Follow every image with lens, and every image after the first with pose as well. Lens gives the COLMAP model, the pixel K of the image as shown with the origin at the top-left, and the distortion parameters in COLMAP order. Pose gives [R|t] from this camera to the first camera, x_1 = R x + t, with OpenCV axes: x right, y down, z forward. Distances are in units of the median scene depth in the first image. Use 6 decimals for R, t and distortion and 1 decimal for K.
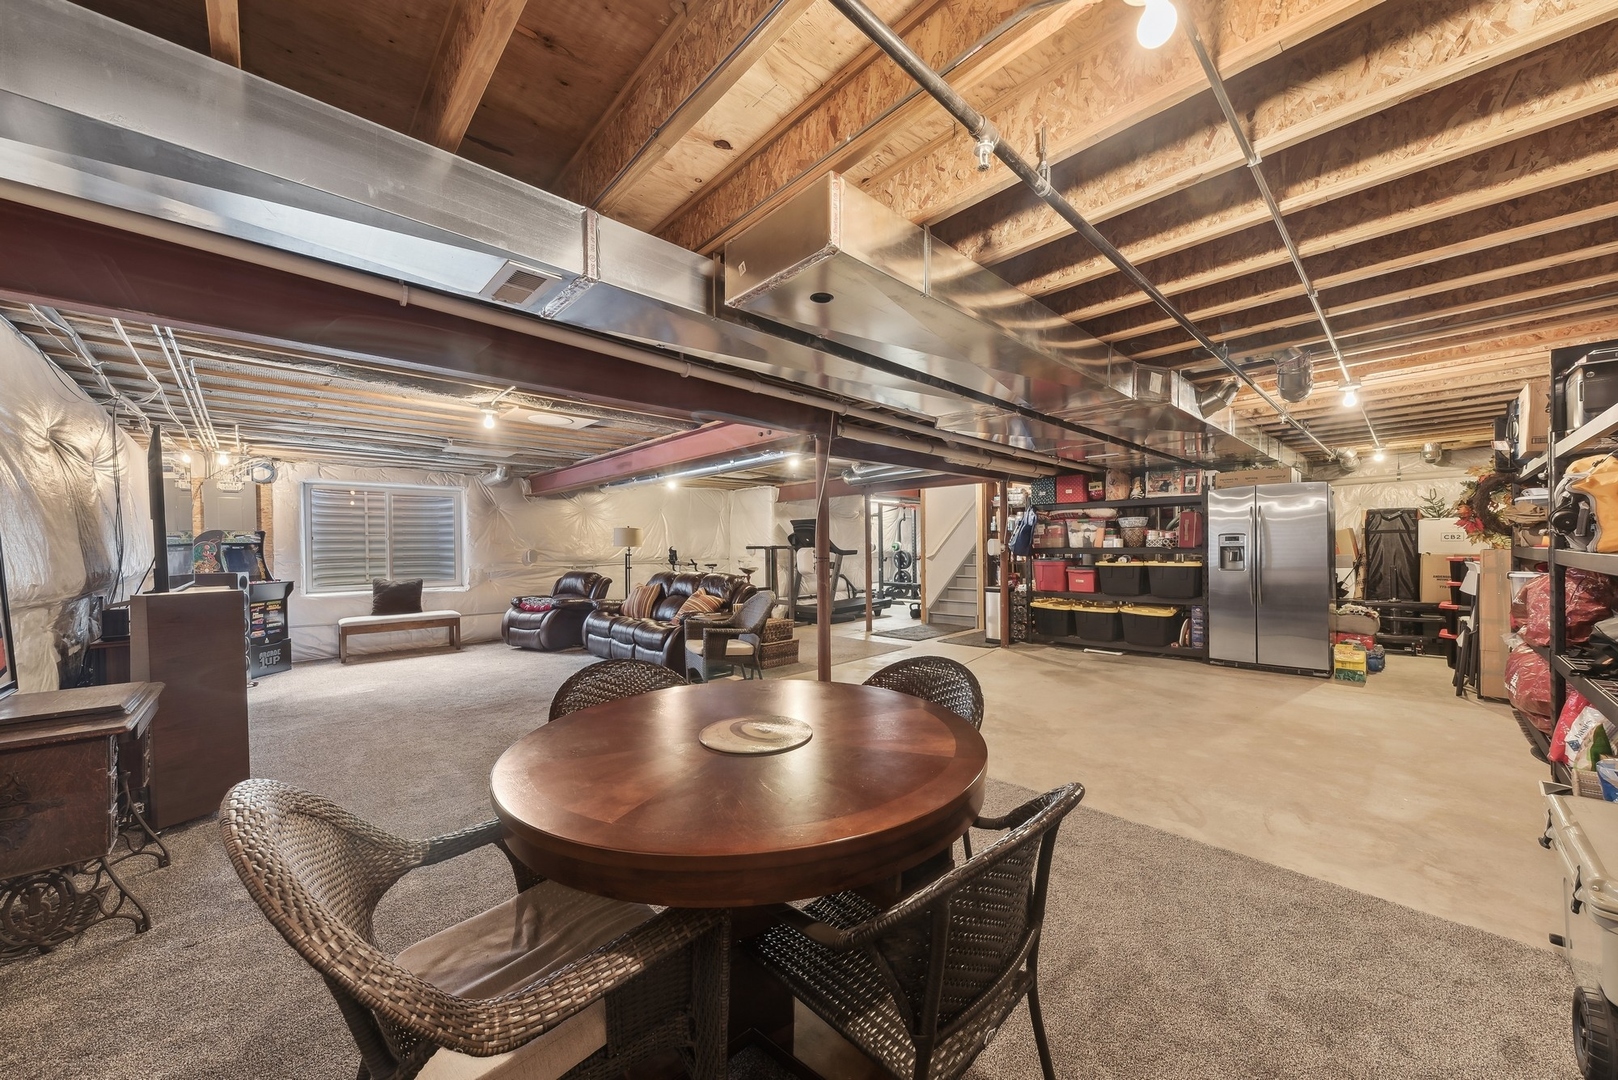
lens RADIAL K [[576.3, 0, 809.4], [0, 576.3, 546.2], [0, 0, 1]] dist [0.001955, -0.000579]
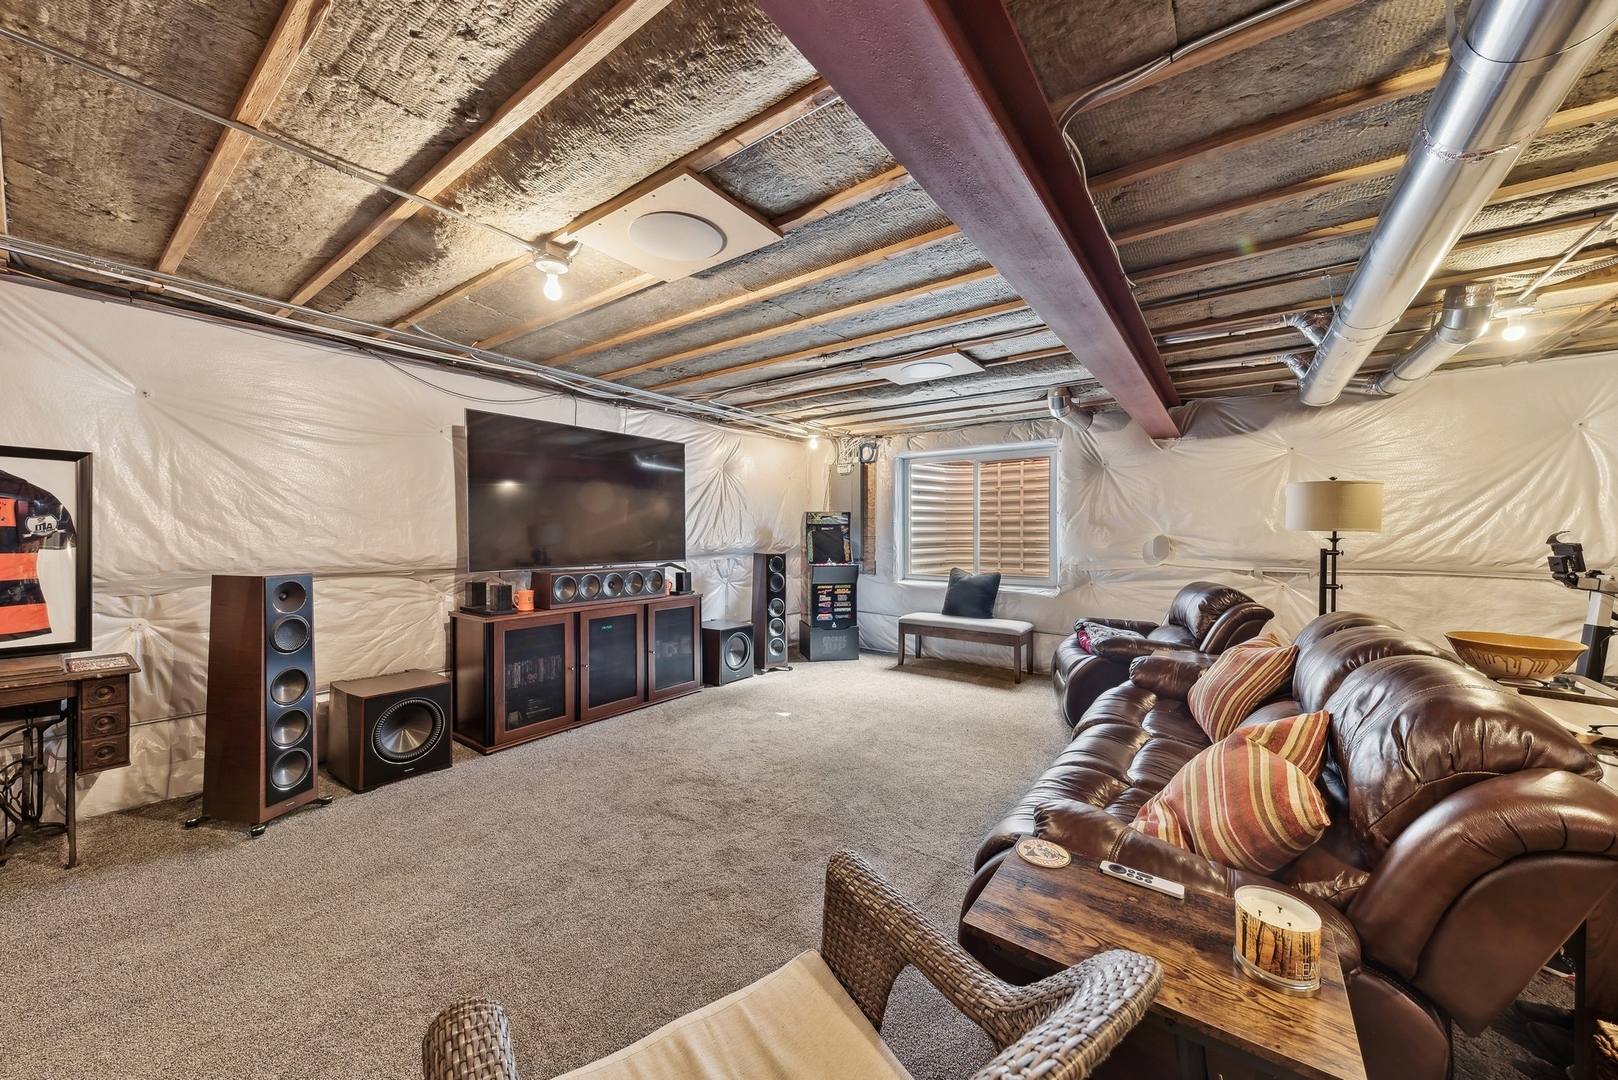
lens RADIAL K [[576.3, 0, 811.4], [0, 576.3, 537.4], [0, 0, 1]] dist [0.001955, -0.000579]
pose [[0.176339, 0.015018, -0.984215, -0.001395], [-0.007778, 0.999874, 0.013863, 0.003512], [0.984299, 0.005210, 0.176434, 0.696650]]
